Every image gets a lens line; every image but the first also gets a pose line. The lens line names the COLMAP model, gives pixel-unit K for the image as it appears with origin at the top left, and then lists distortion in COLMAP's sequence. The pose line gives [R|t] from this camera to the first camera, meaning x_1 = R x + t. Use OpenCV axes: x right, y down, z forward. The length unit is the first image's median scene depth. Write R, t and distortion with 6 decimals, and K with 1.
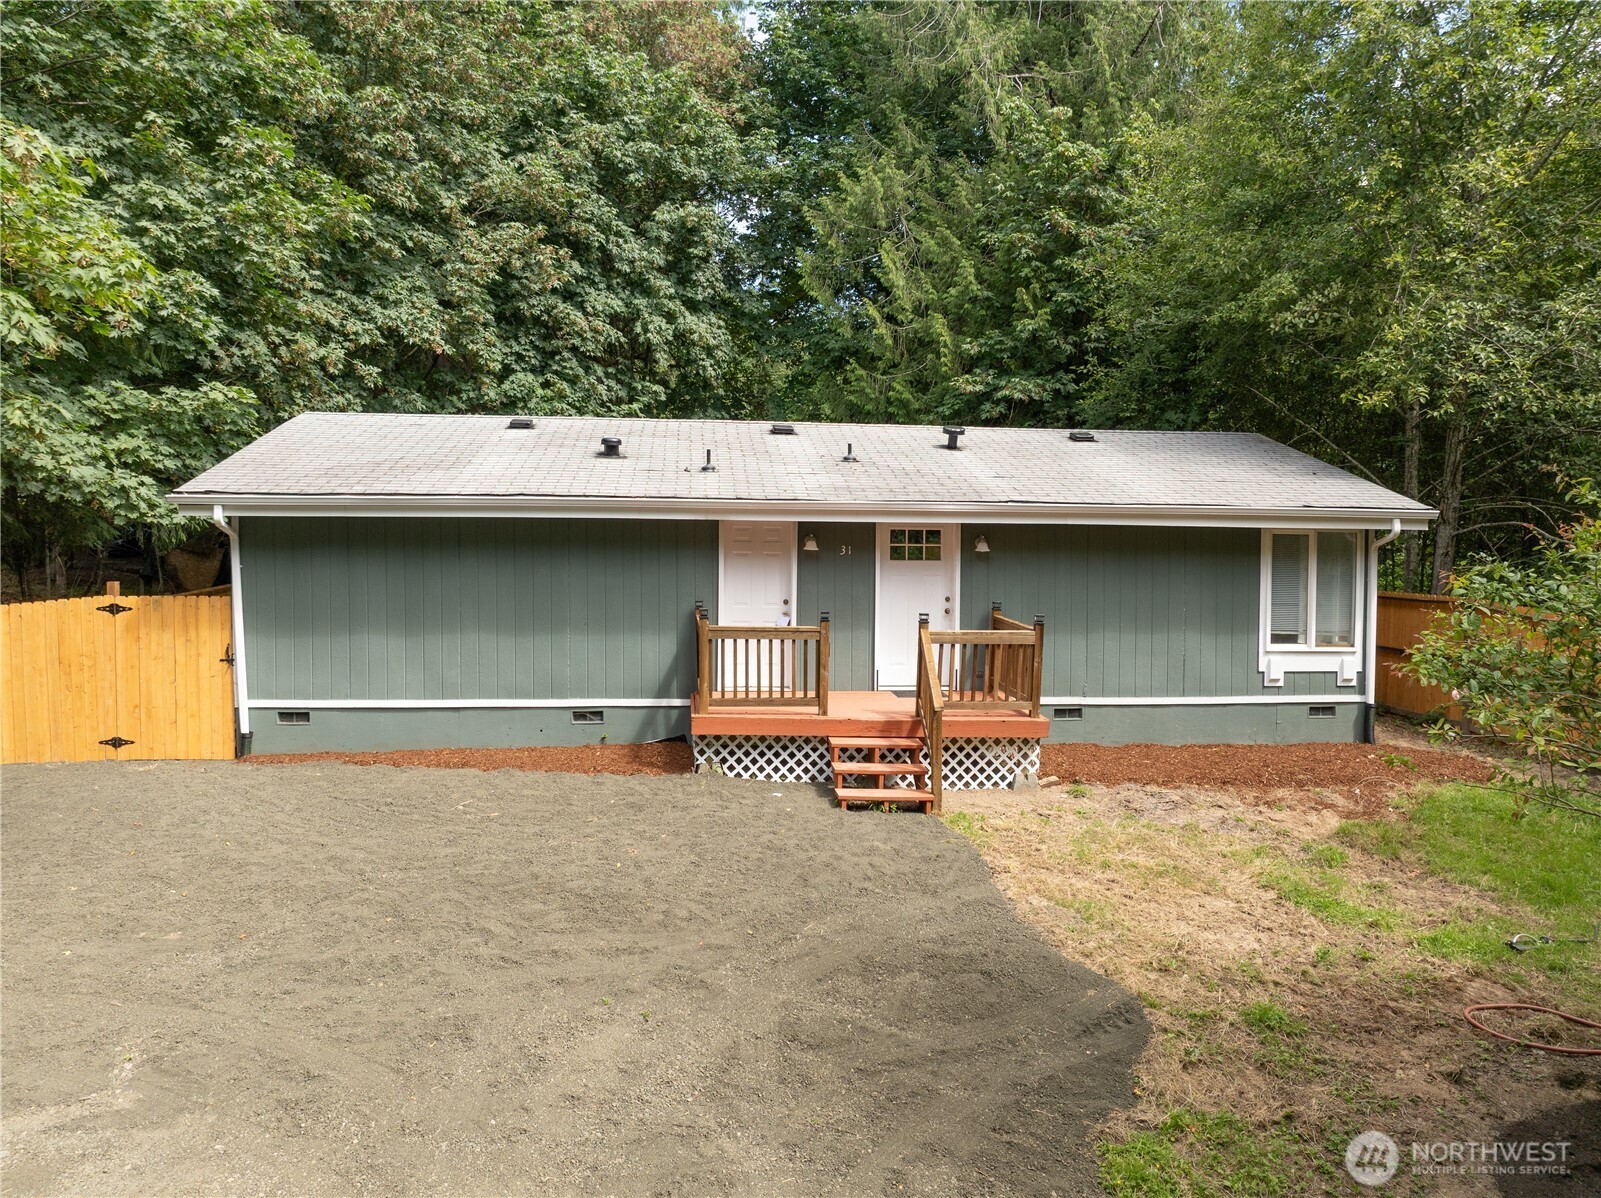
lens RADIAL K [[1115.5, 0, 800.5], [0, 1115.5, 599.0], [0, 0, 1]] dist [-0.004255, -0.002151]
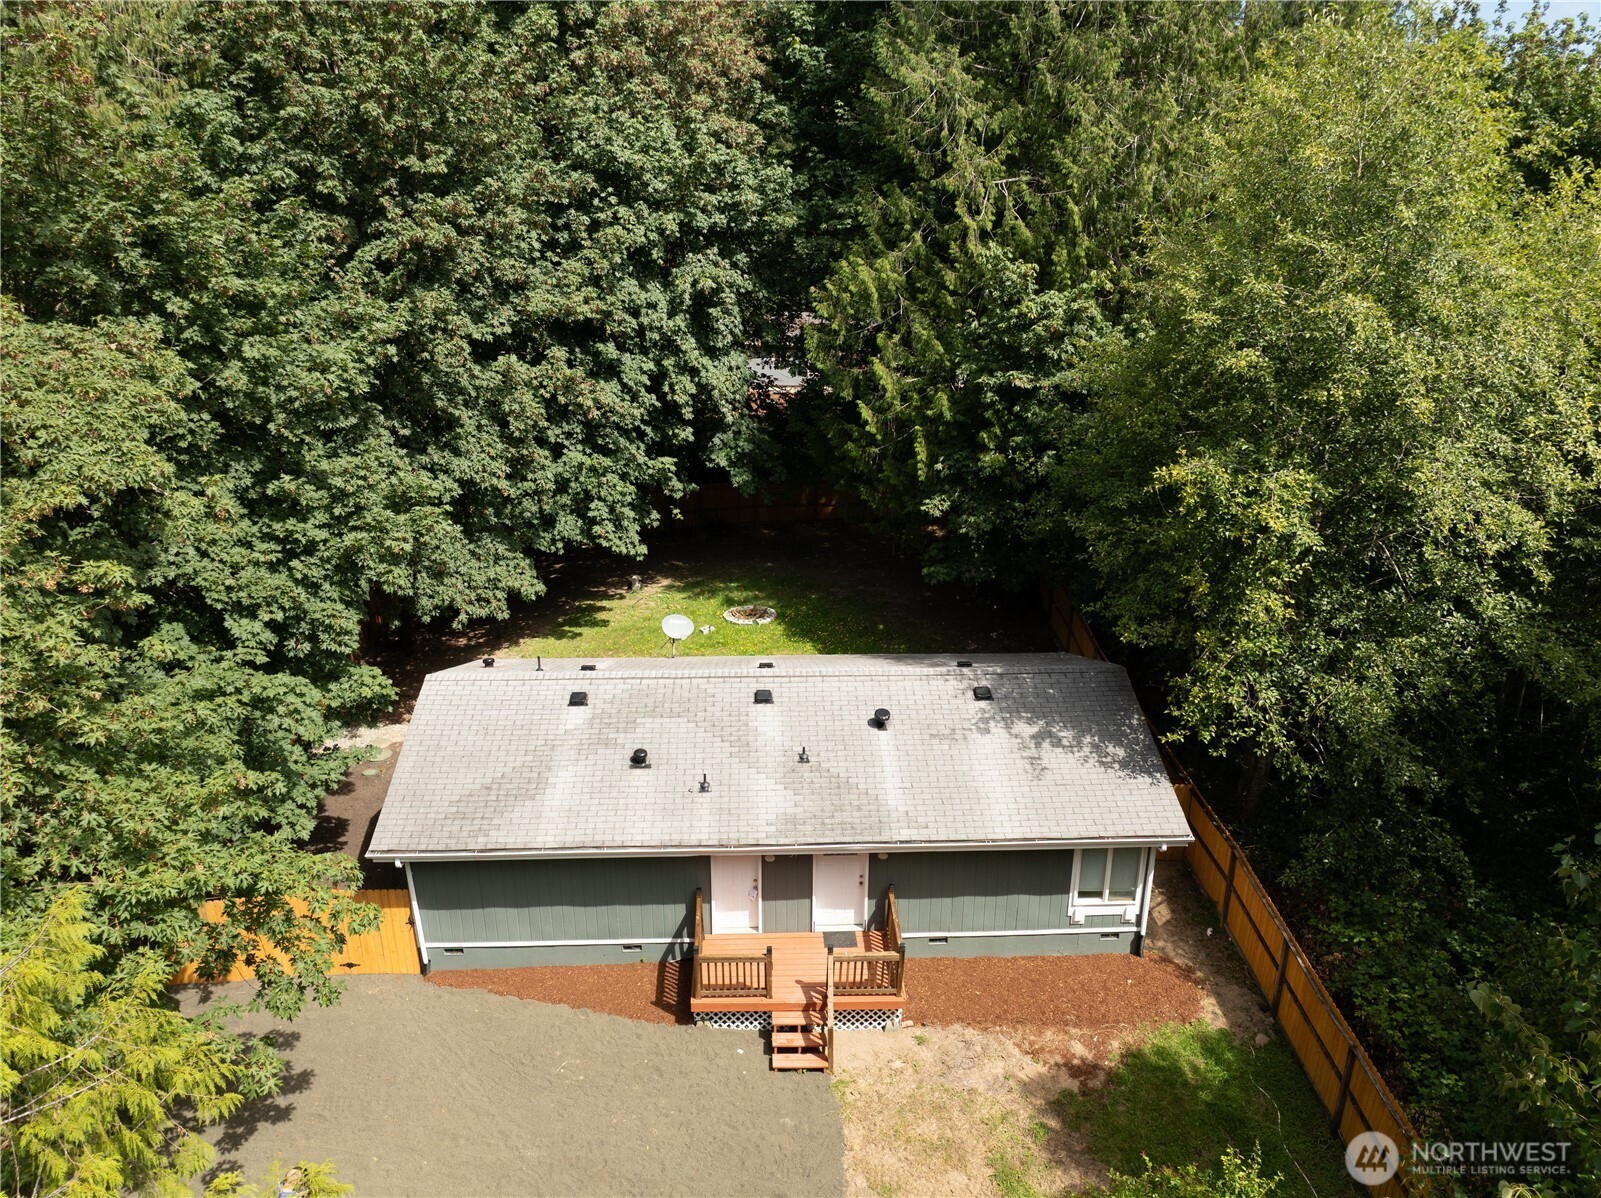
lens RADIAL K [[1116.1, 0, 791.6], [0, 1116.1, 597.8], [0, 0, 1]] dist [0.051205, 0.000388]
pose [[0.997843, 0.019860, -0.062567, 0.131006], [0.002493, 0.940984, 0.338441, -0.920452], [0.065596, -0.337867, 0.938905, -0.339745]]
